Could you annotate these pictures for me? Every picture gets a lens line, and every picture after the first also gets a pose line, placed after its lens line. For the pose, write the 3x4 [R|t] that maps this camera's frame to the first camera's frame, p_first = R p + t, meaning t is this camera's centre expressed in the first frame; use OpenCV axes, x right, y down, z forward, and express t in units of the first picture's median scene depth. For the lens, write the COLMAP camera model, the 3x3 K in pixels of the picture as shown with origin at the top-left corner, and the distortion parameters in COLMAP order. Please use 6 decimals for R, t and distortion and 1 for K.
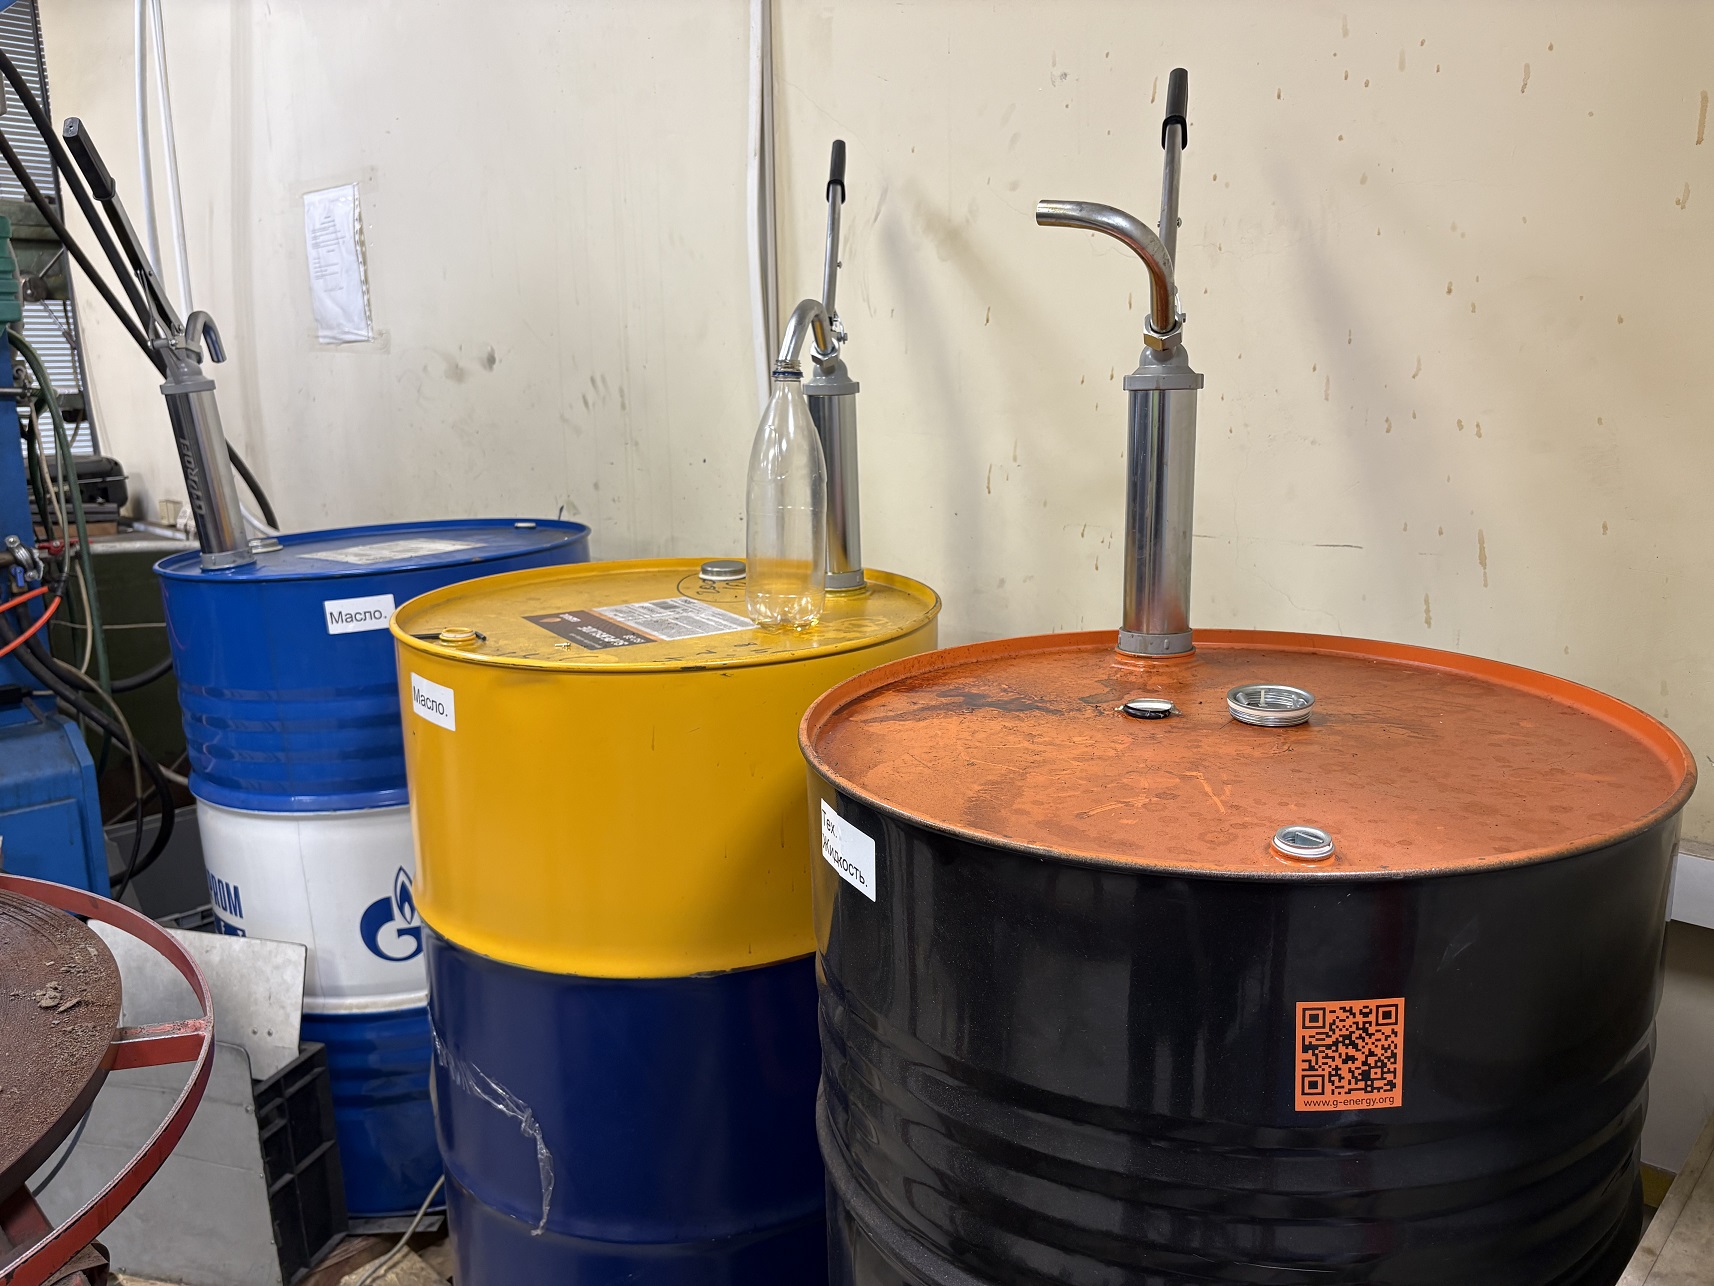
lens RADIAL K [[1300.8, 0, 856.4], [0, 1300.8, 643.9], [0, 0, 1]] dist [0.029003, -0.022084]
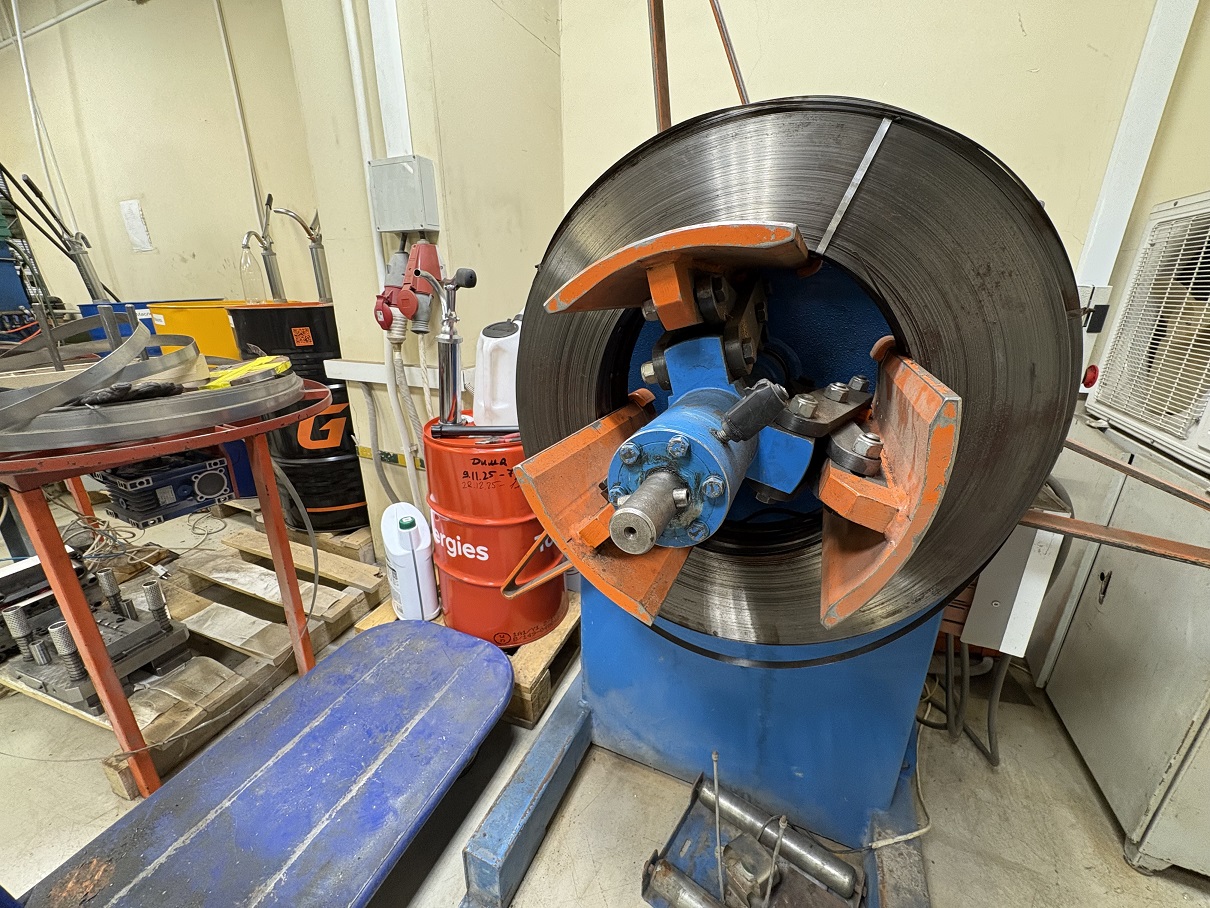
lens RADIAL K [[483.6, 0, 605.2], [0, 483.6, 450.4], [0, 0, 1]] dist [0.001300, 0.000228]
pose [[0.948053, -0.097592, 0.302772, 0.297243], [0.063731, 0.990752, 0.119787, 0.198066], [-0.311662, -0.094269, 0.945505, -0.560162]]
